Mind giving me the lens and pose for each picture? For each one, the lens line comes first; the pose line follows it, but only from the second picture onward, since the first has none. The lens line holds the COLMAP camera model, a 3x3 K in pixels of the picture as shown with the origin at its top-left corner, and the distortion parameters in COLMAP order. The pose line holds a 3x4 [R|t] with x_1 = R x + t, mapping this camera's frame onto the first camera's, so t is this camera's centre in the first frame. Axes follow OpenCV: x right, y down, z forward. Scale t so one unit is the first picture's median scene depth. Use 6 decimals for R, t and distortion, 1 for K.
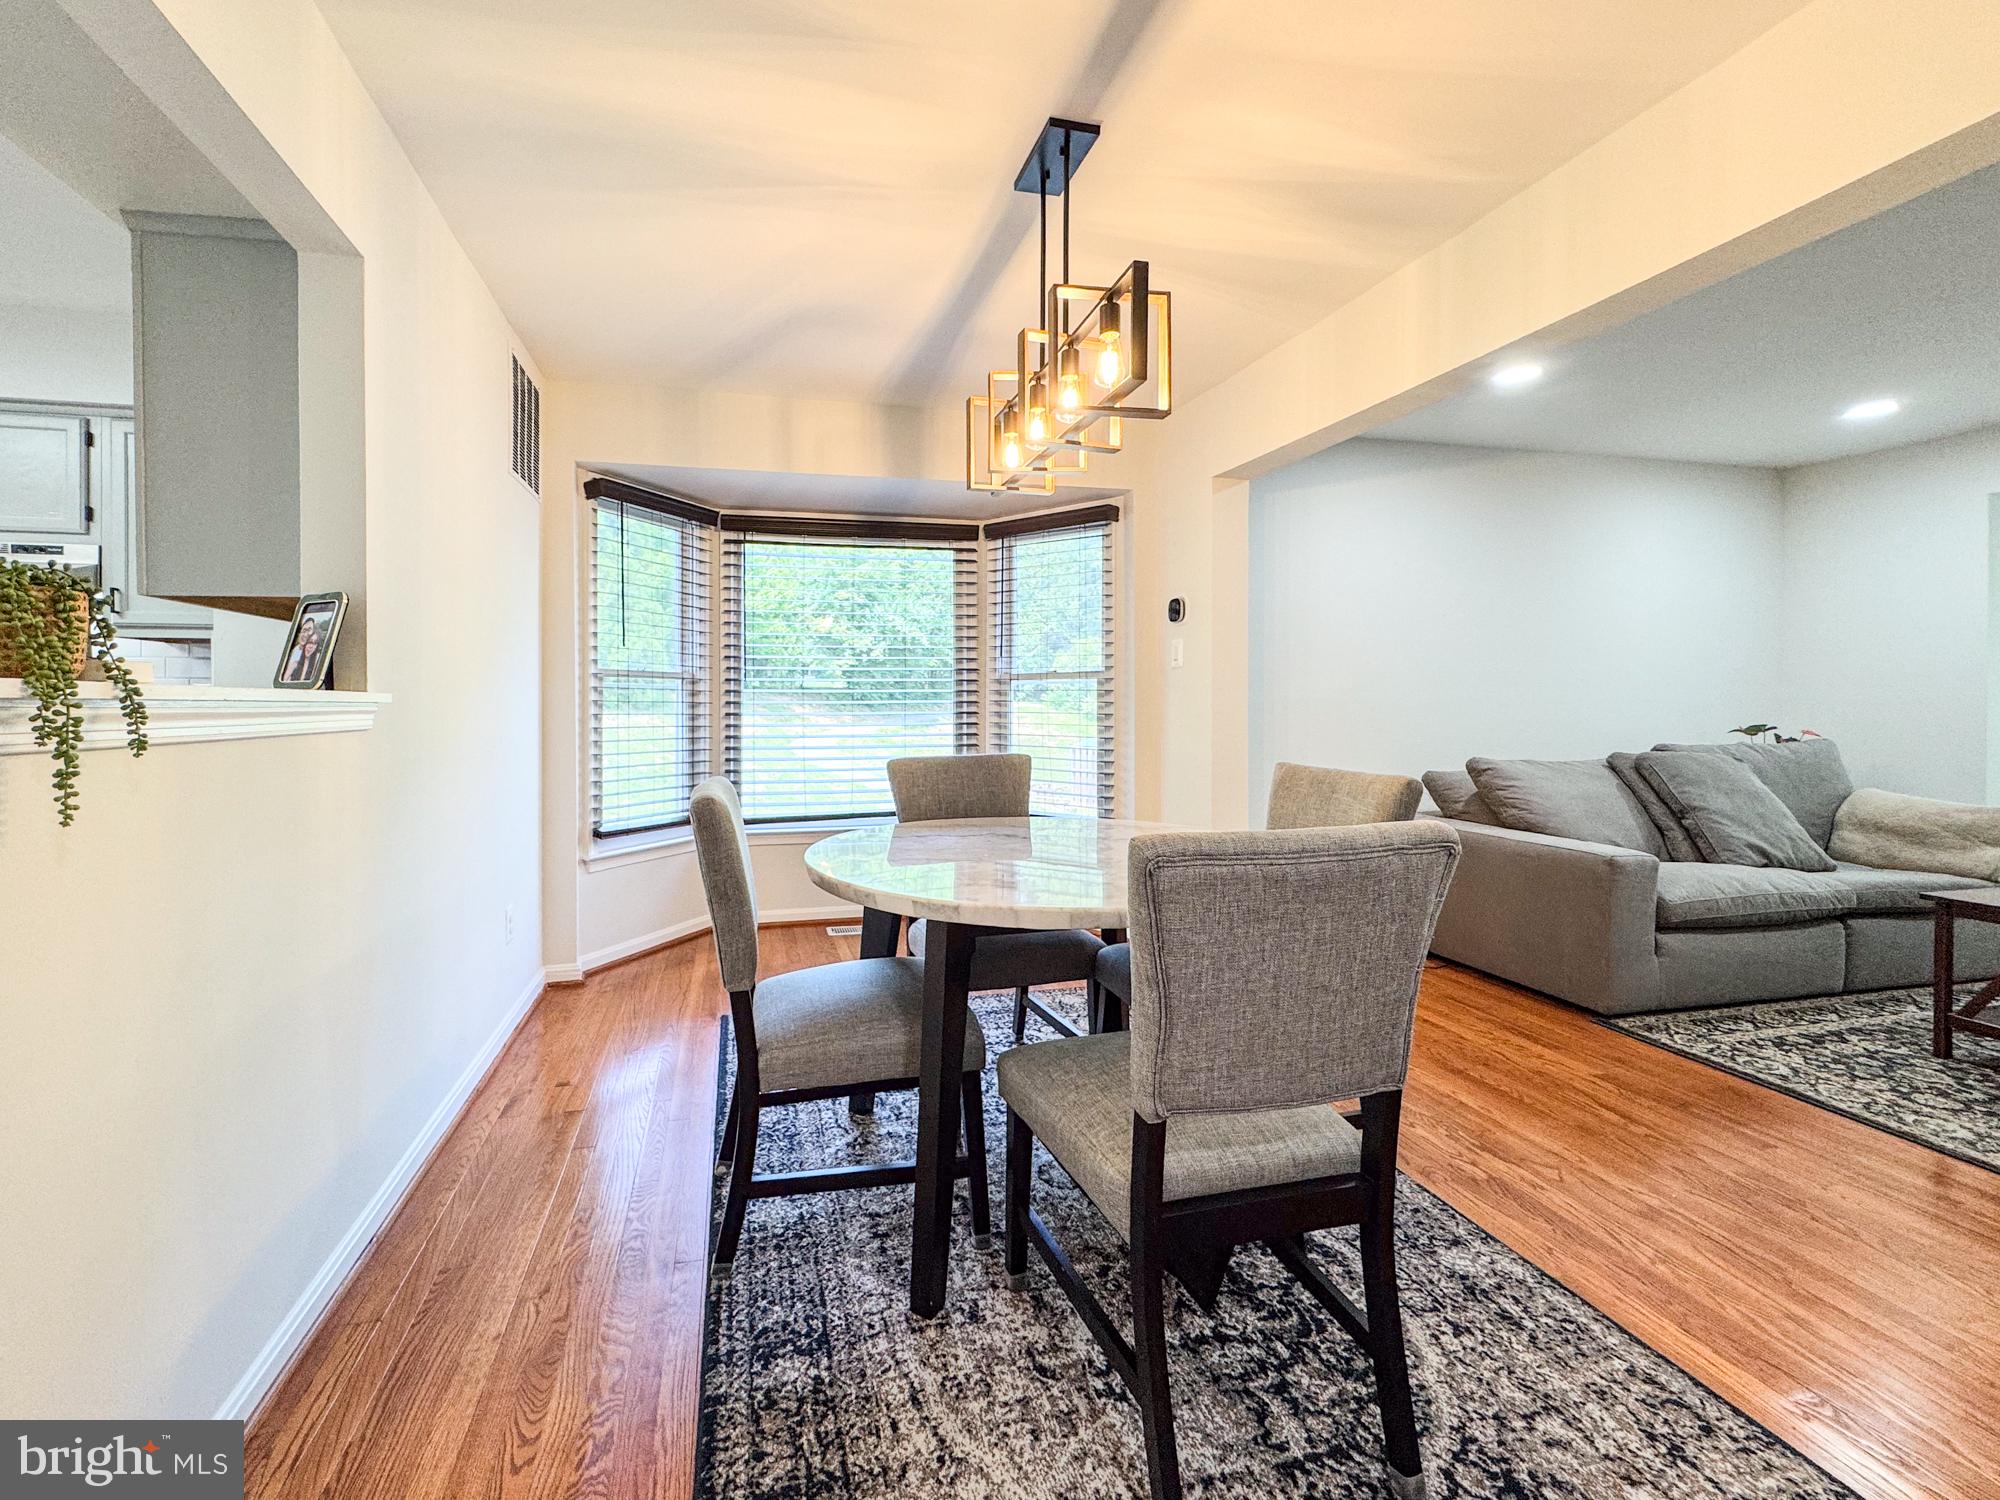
lens RADIAL K [[811.6, 0, 936.8], [0, 811.6, 722.7], [0, 0, 1]] dist [-0.002632, -0.000330]
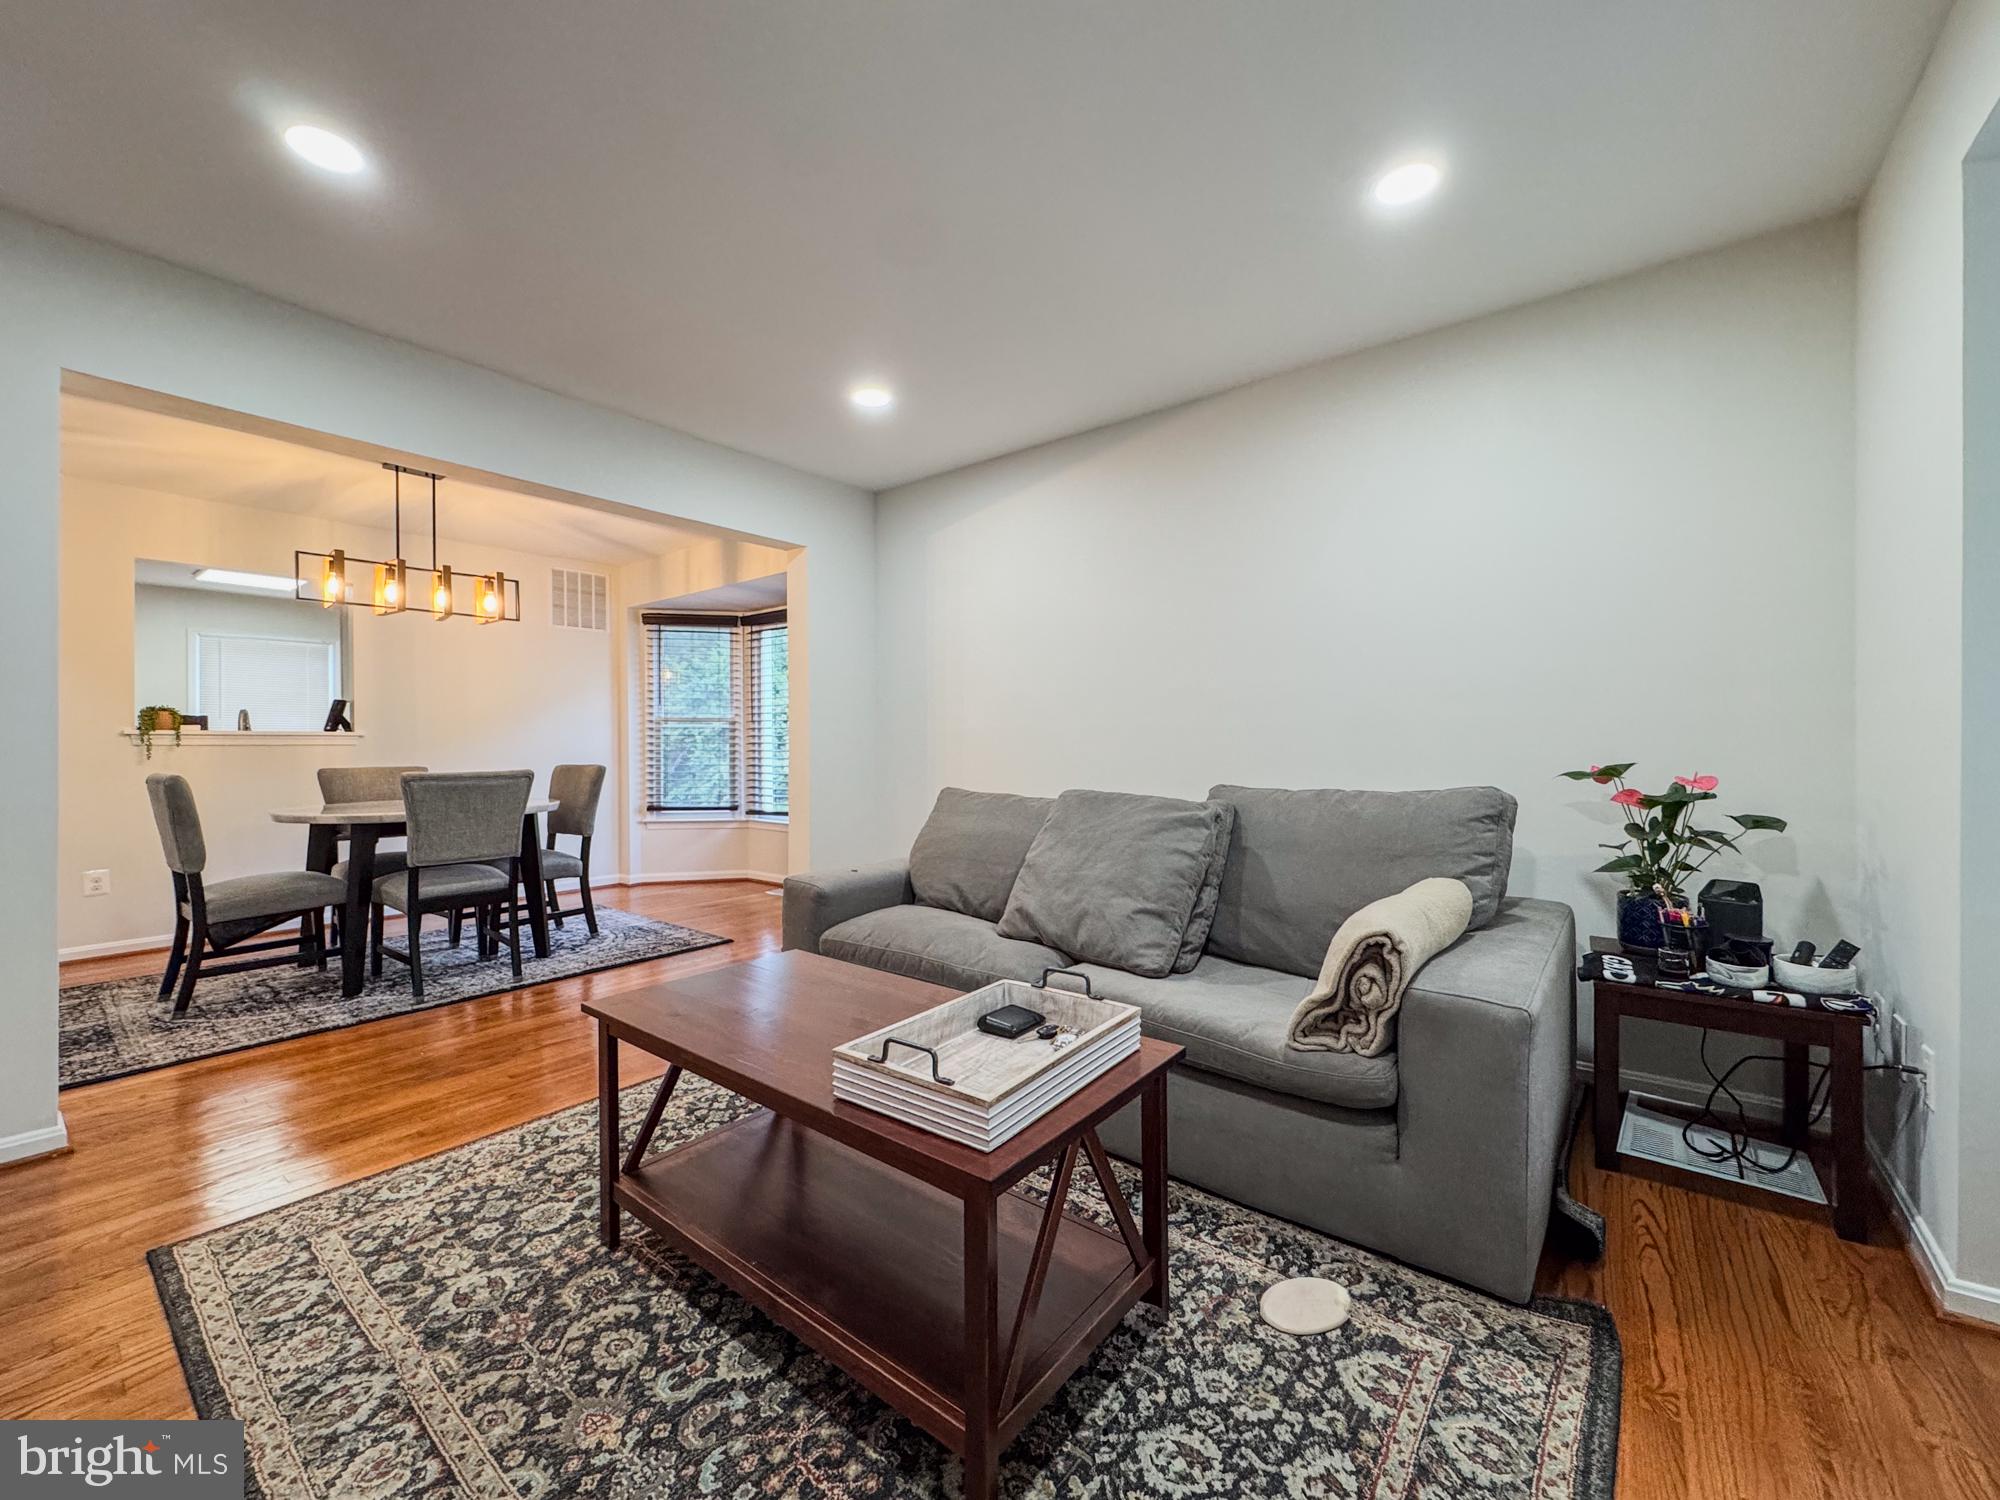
lens RADIAL K [[811.6, 0, 1009.9], [0, 811.6, 752.9], [0, 0, 1]] dist [-0.002632, -0.000330]
pose [[0.634114, 0.008756, -0.773190, 1.944053], [-0.005716, 0.999962, 0.006636, -0.005353], [0.773219, 0.000212, 0.634139, 0.609520]]
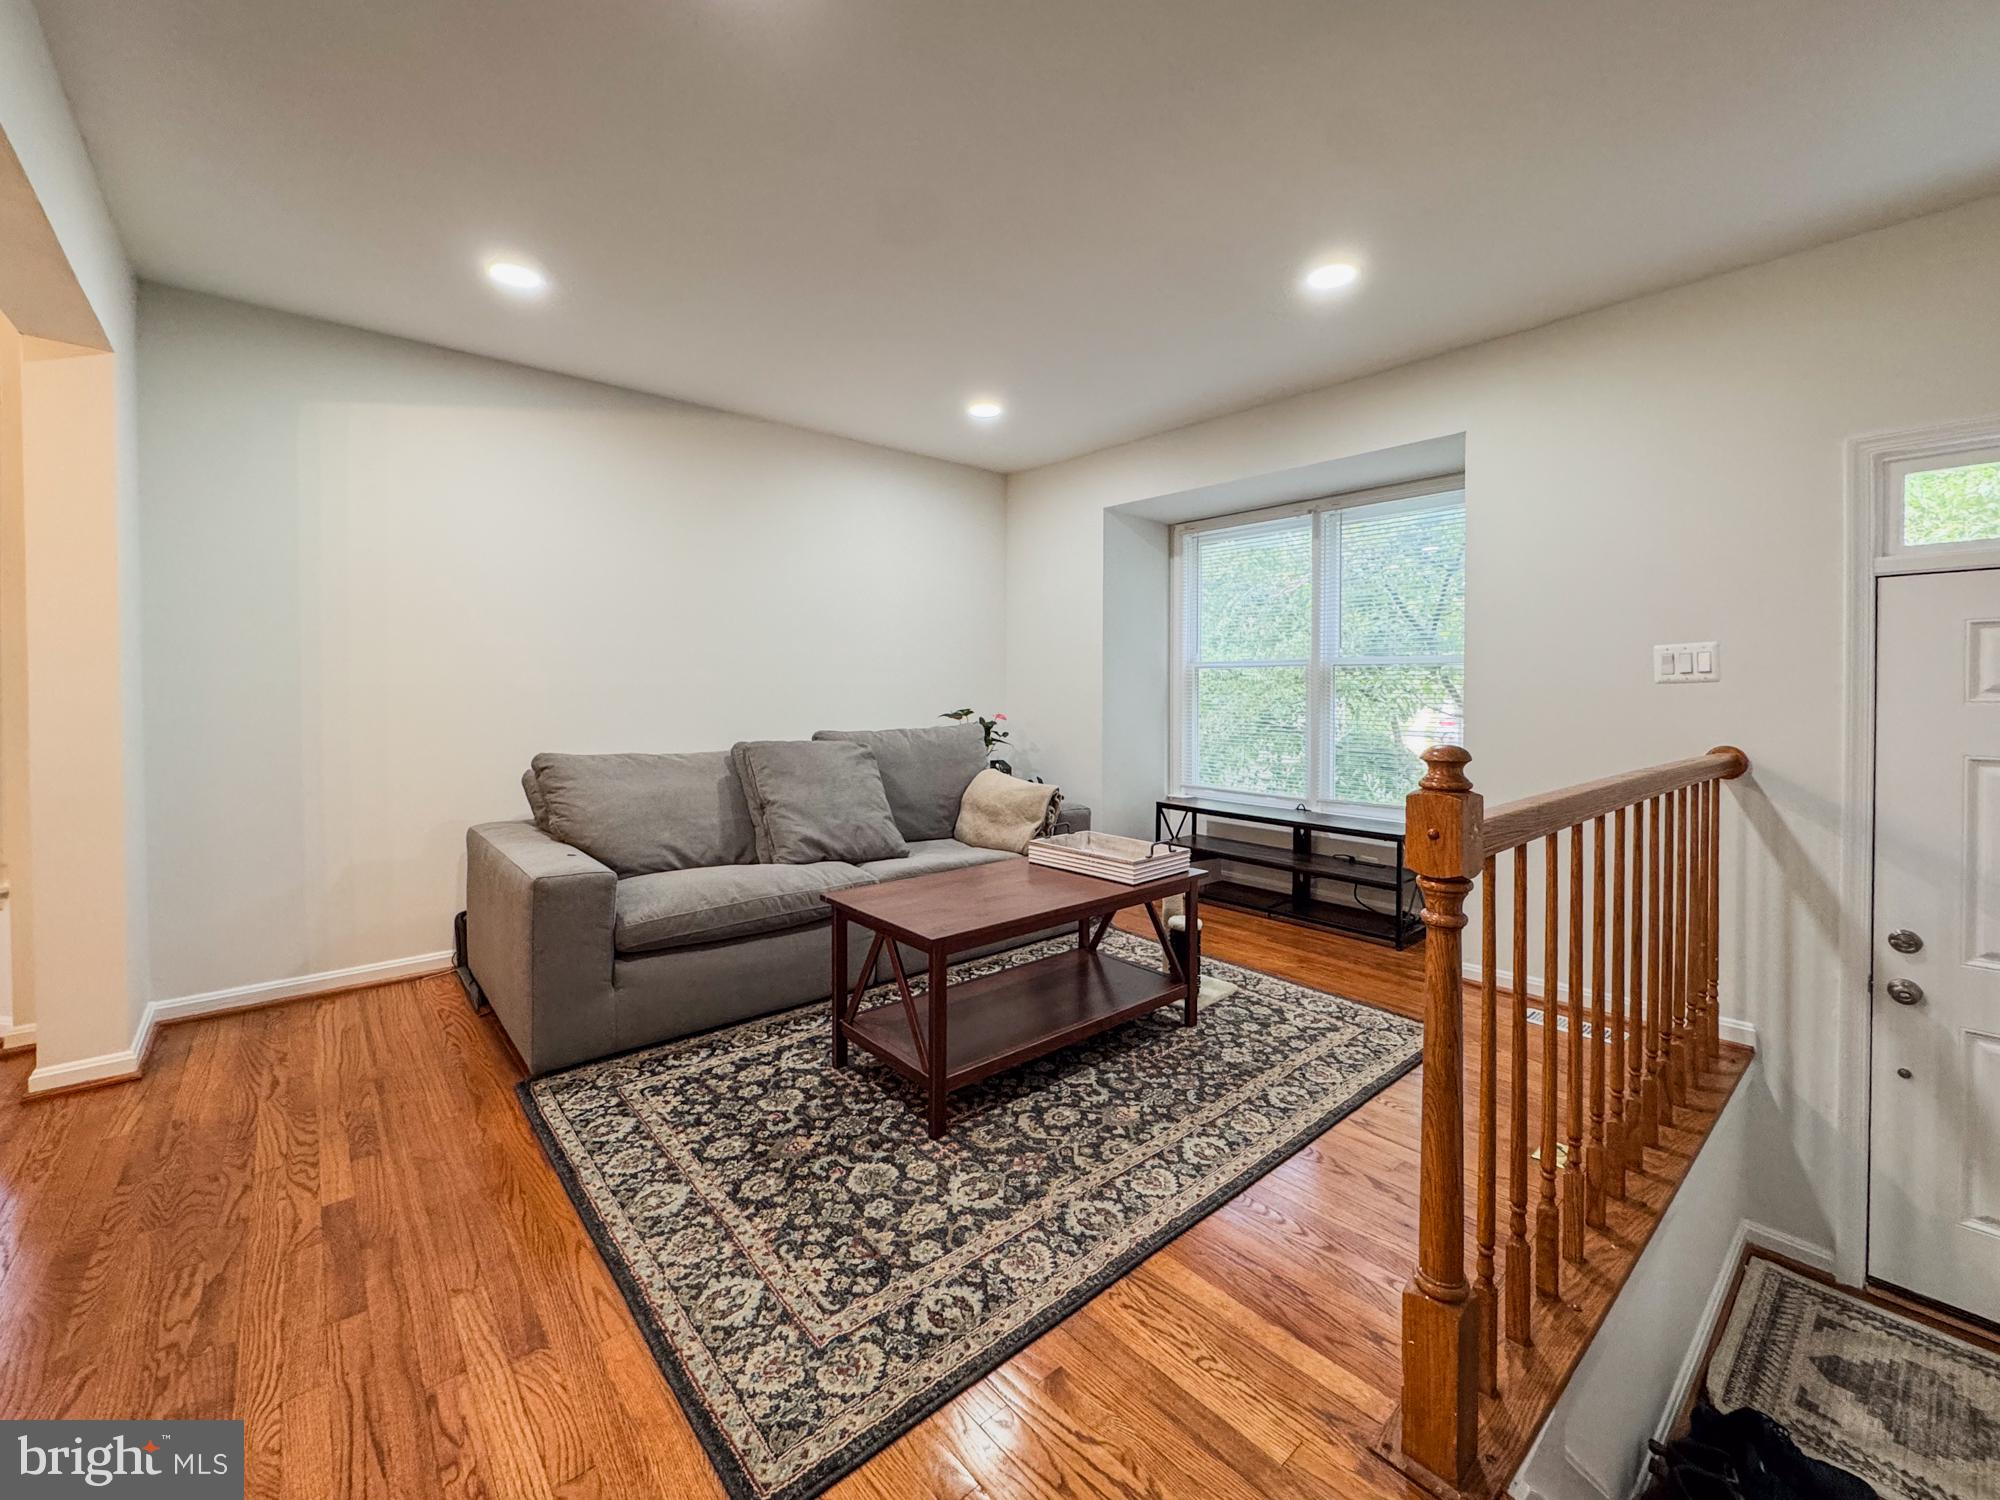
lens RADIAL K [[811.6, 0, 1009.9], [0, 811.6, 695.9], [0, 0, 1]] dist [-0.002632, -0.000330]
pose [[0.875021, 0.001526, 0.484083, 0.916088], [-0.002552, 0.999996, 0.001461, -0.024042], [-0.484079, -0.002514, 0.875021, 0.062404]]
